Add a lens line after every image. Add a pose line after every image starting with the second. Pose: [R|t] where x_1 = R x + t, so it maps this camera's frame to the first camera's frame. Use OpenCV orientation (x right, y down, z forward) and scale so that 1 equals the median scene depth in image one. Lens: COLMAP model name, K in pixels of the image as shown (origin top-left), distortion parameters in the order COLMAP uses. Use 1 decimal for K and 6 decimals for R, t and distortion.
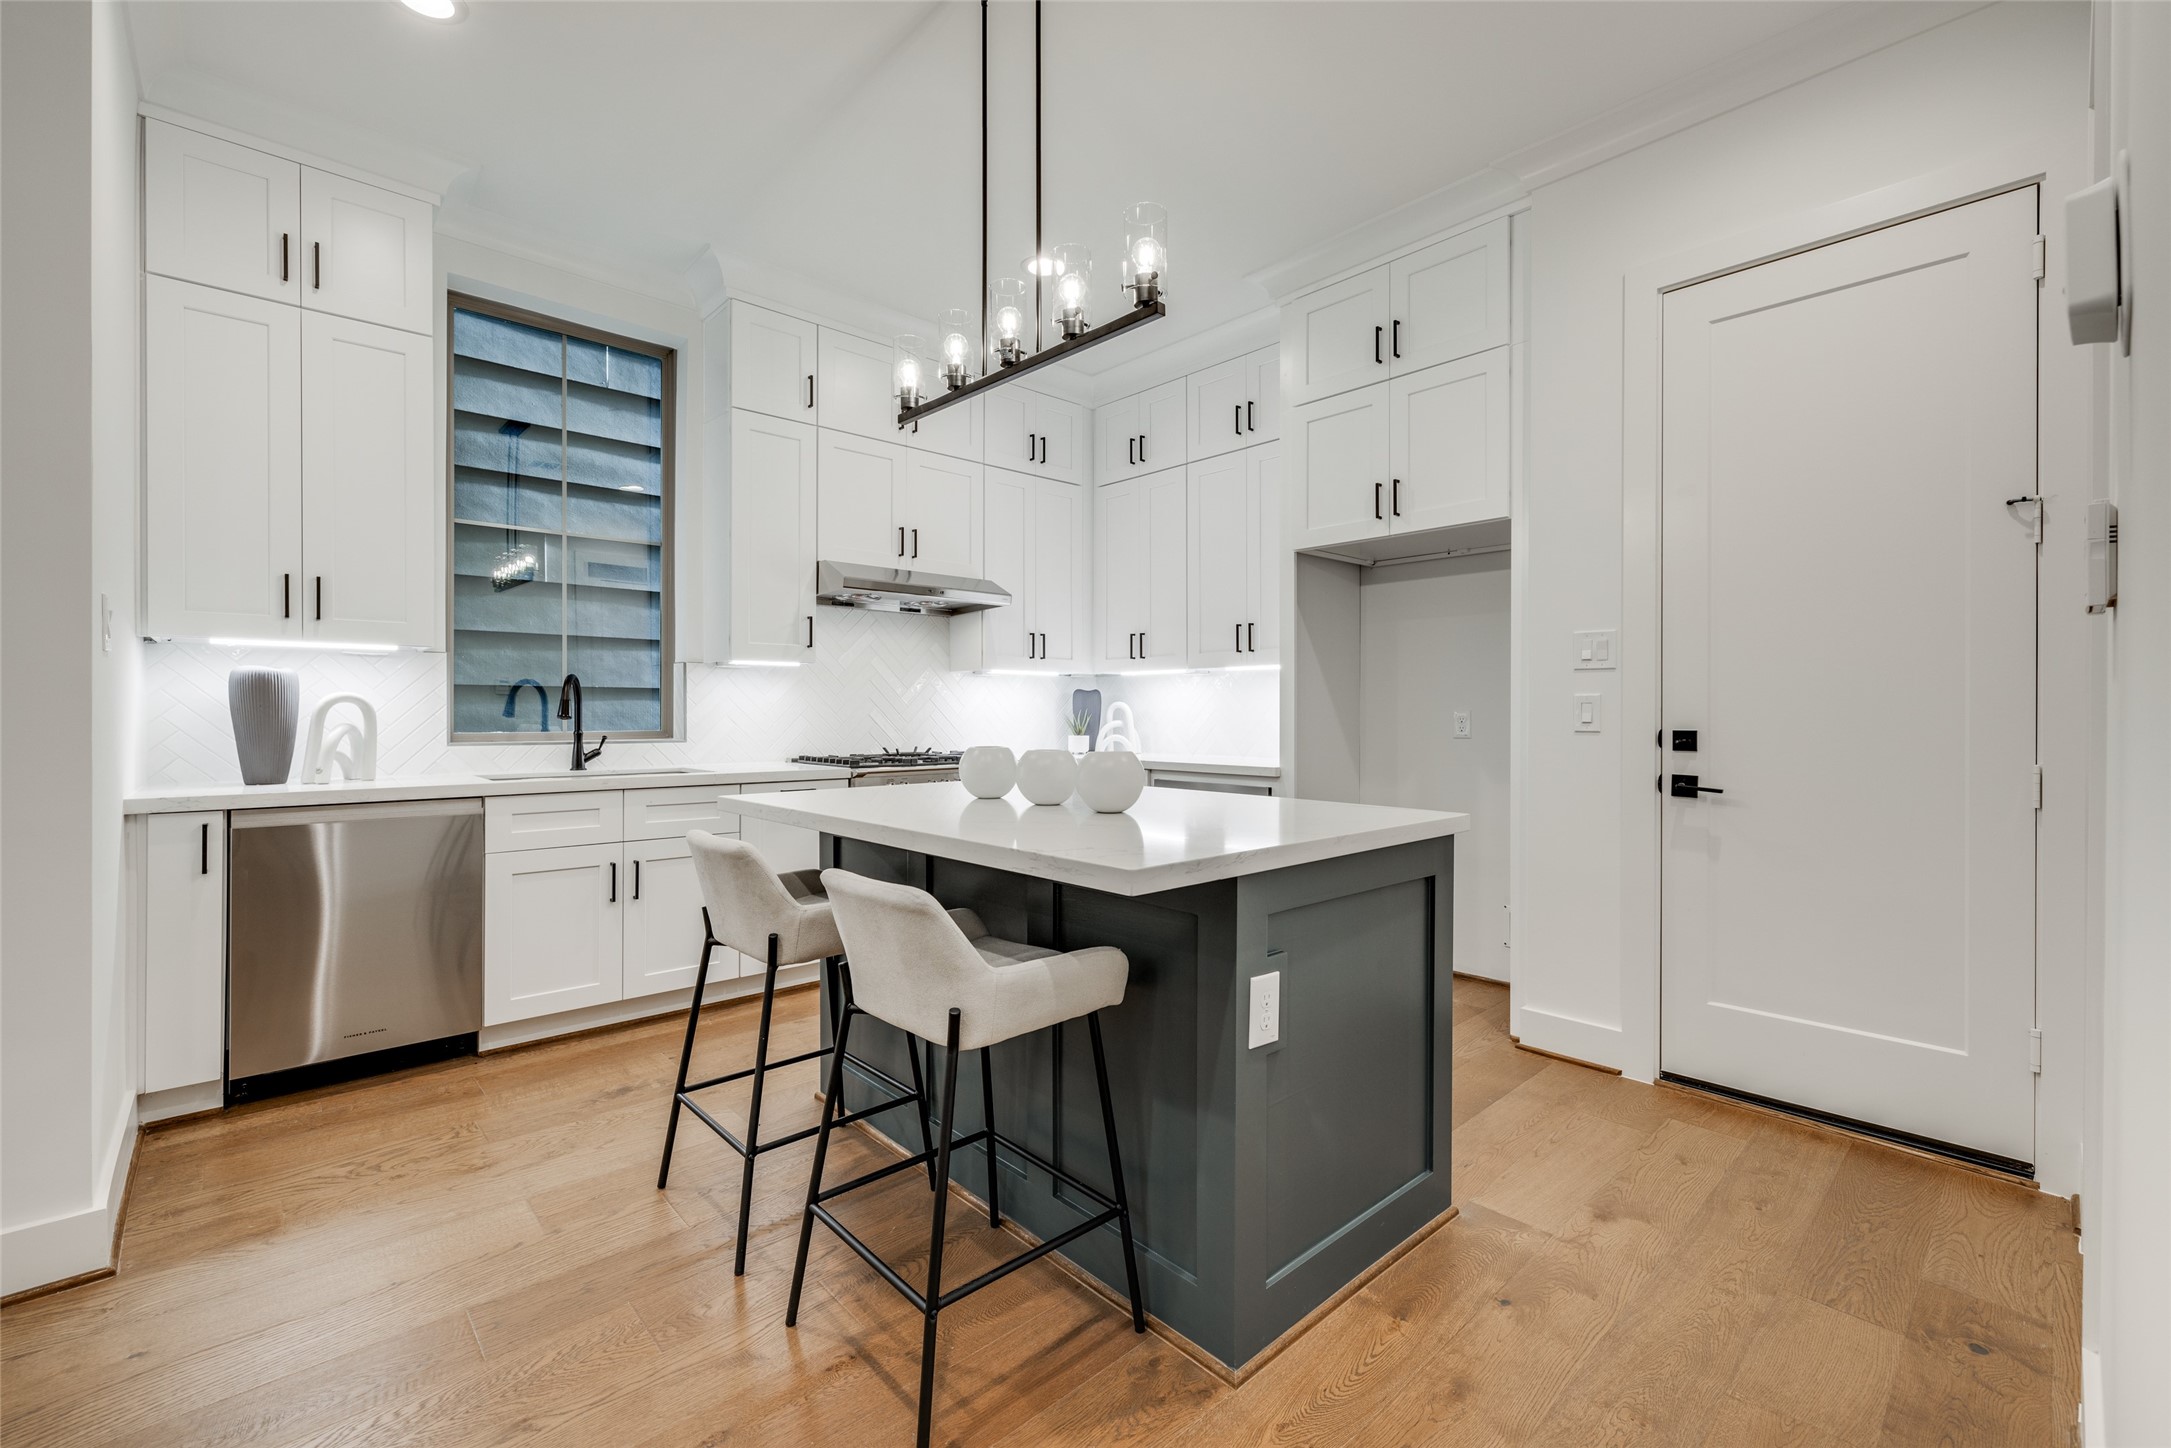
lens RADIAL K [[924.8, 0, 1096.5], [0, 924.8, 710.3], [0, 0, 1]] dist [0.001275, 0.000099]
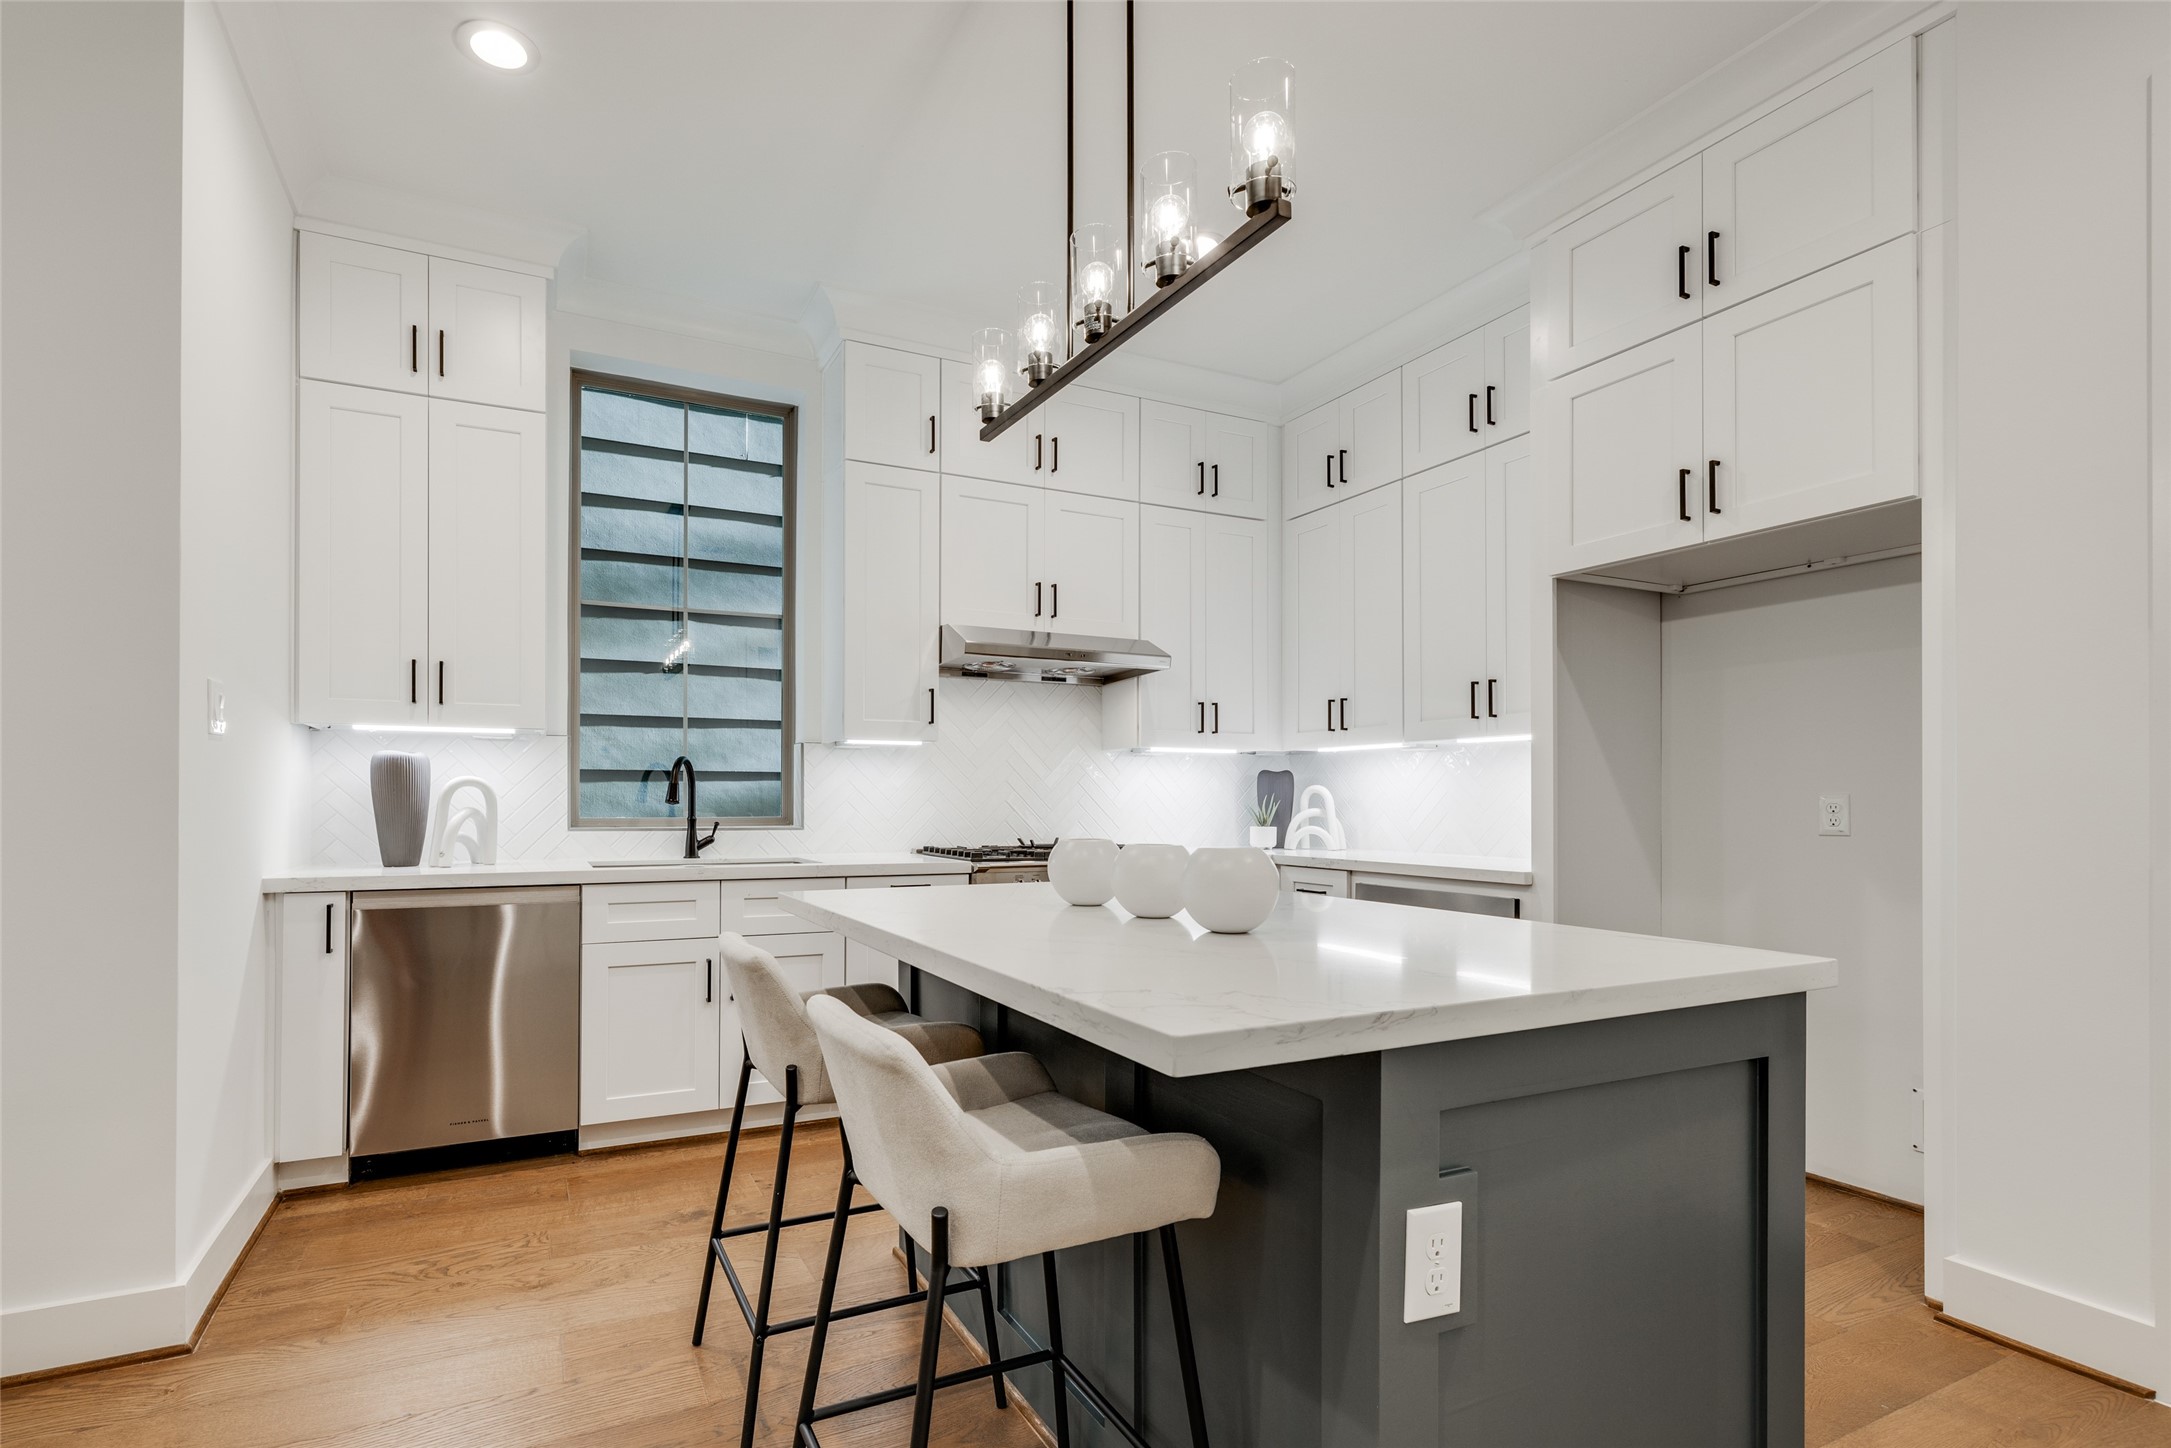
lens RADIAL K [[1005.2, 0, 987.3], [0, 1005.2, 791.6], [0, 0, 1]] dist [-0.000029, 0.000280]
pose [[0.945997, -0.002014, -0.324170, 0.062430], [-0.000268, 0.999976, -0.006995, 0.004240], [0.324176, 0.006704, 0.945973, 0.134301]]
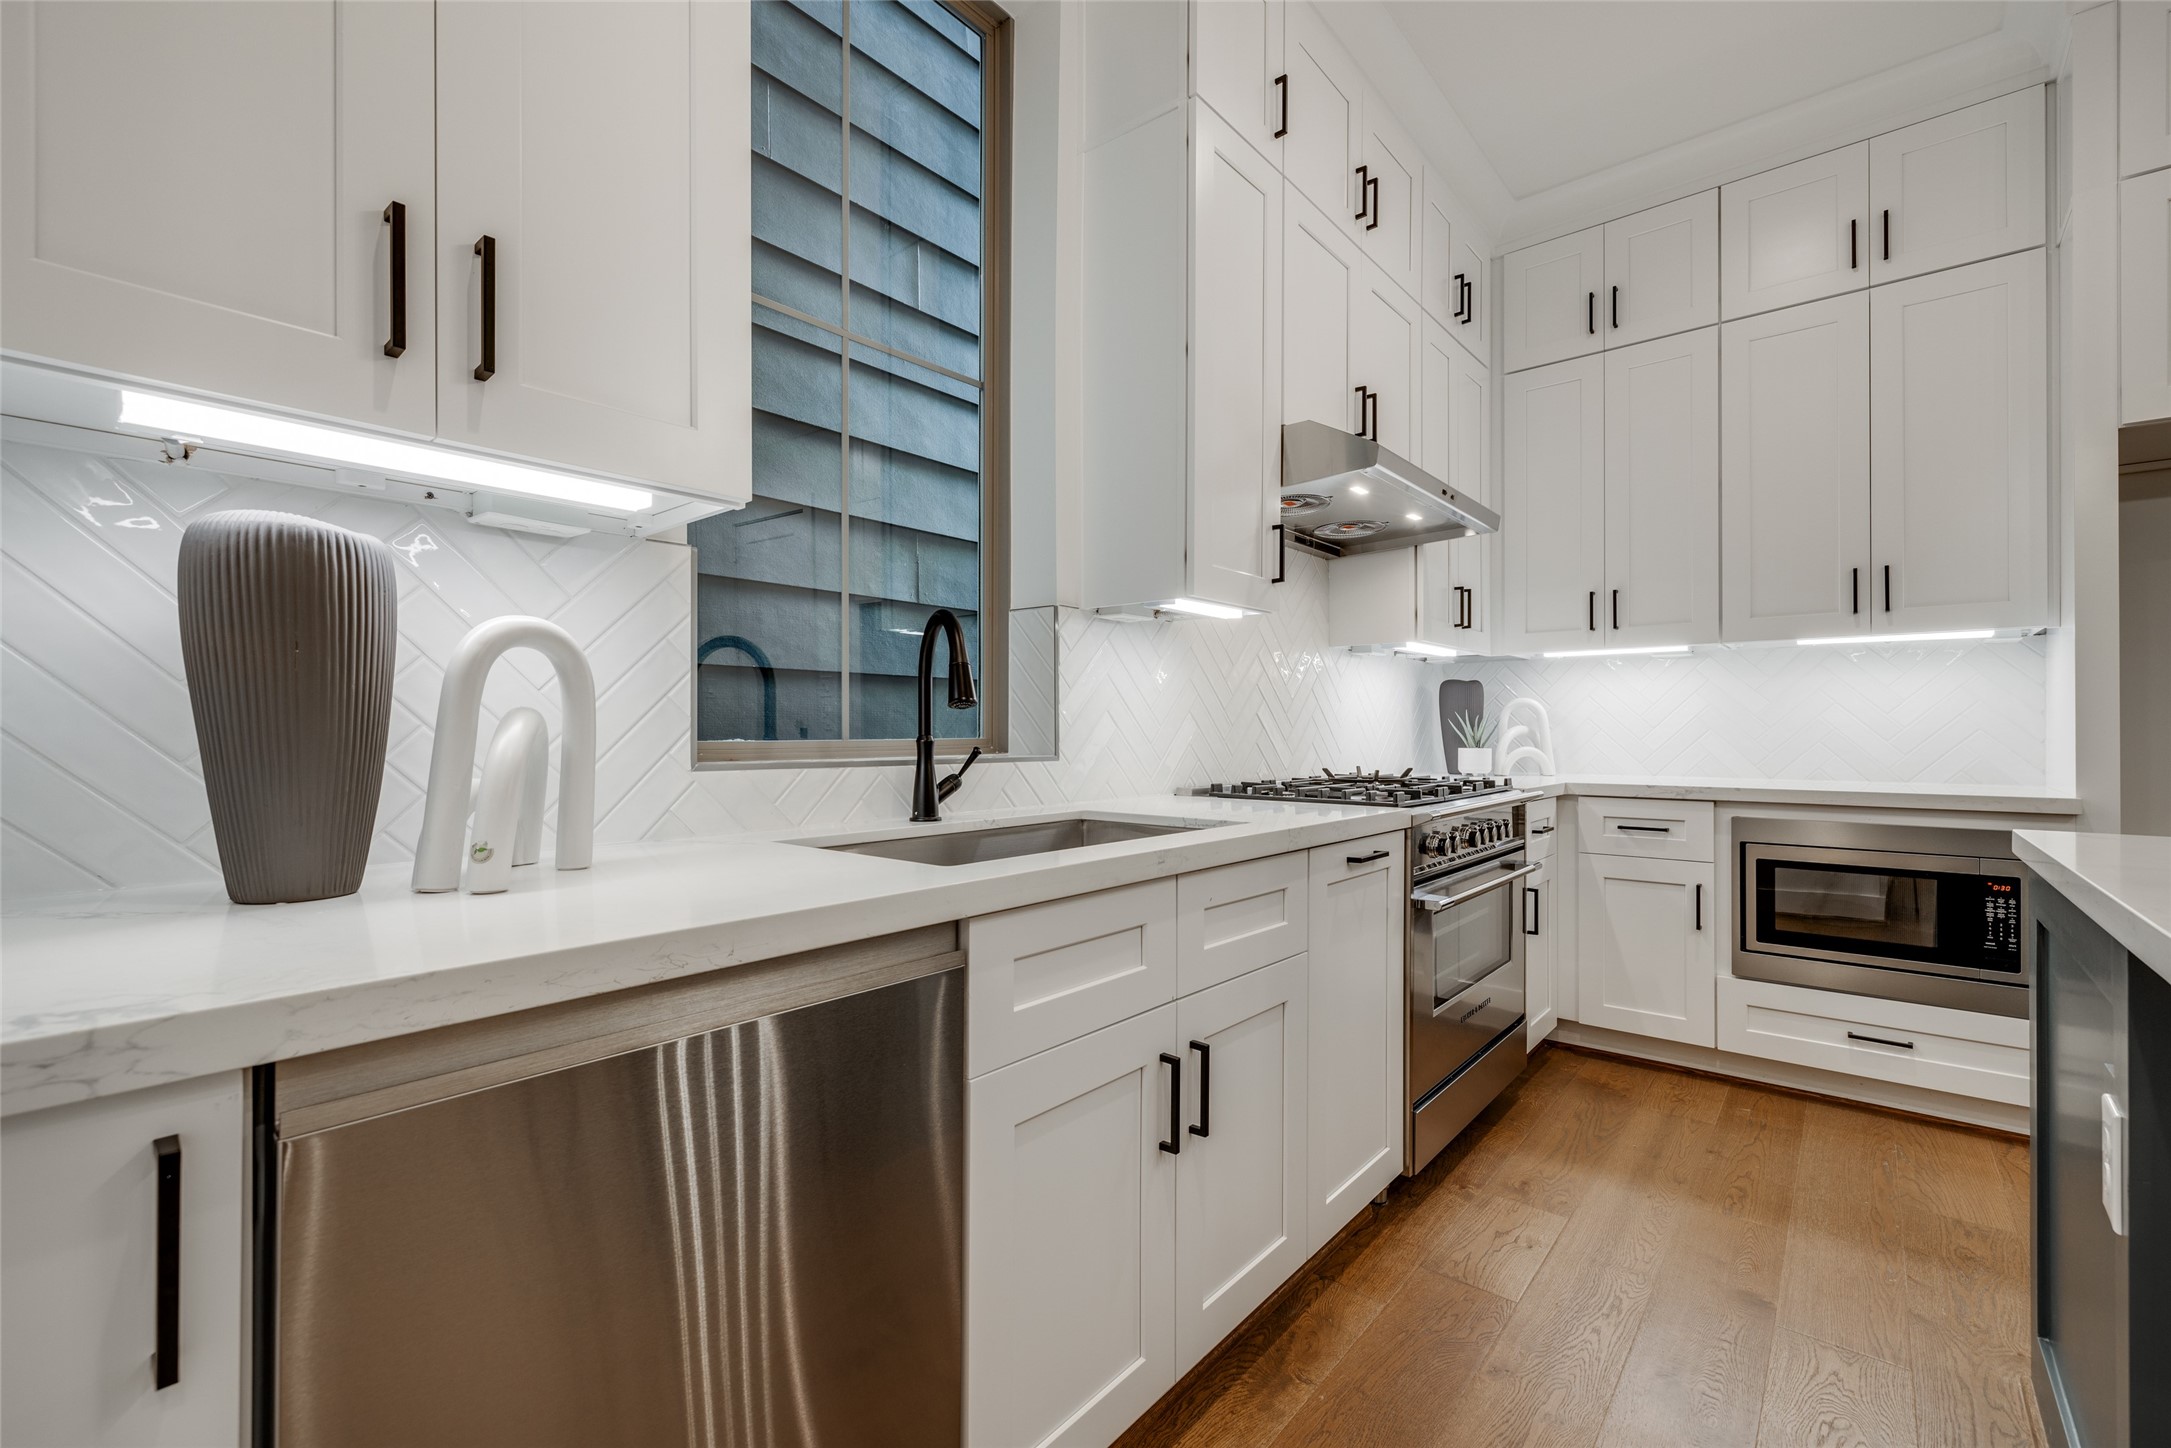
lens RADIAL K [[944.8, 0, 1085.5], [0, 944.8, 724.0], [0, 0, 1]] dist [0.001353, 0.000041]
pose [[0.995121, -0.001156, 0.098655, -0.562355], [0.001514, 0.999993, -0.003553, 0.018847], [-0.098650, 0.003685, 0.995115, 0.554092]]
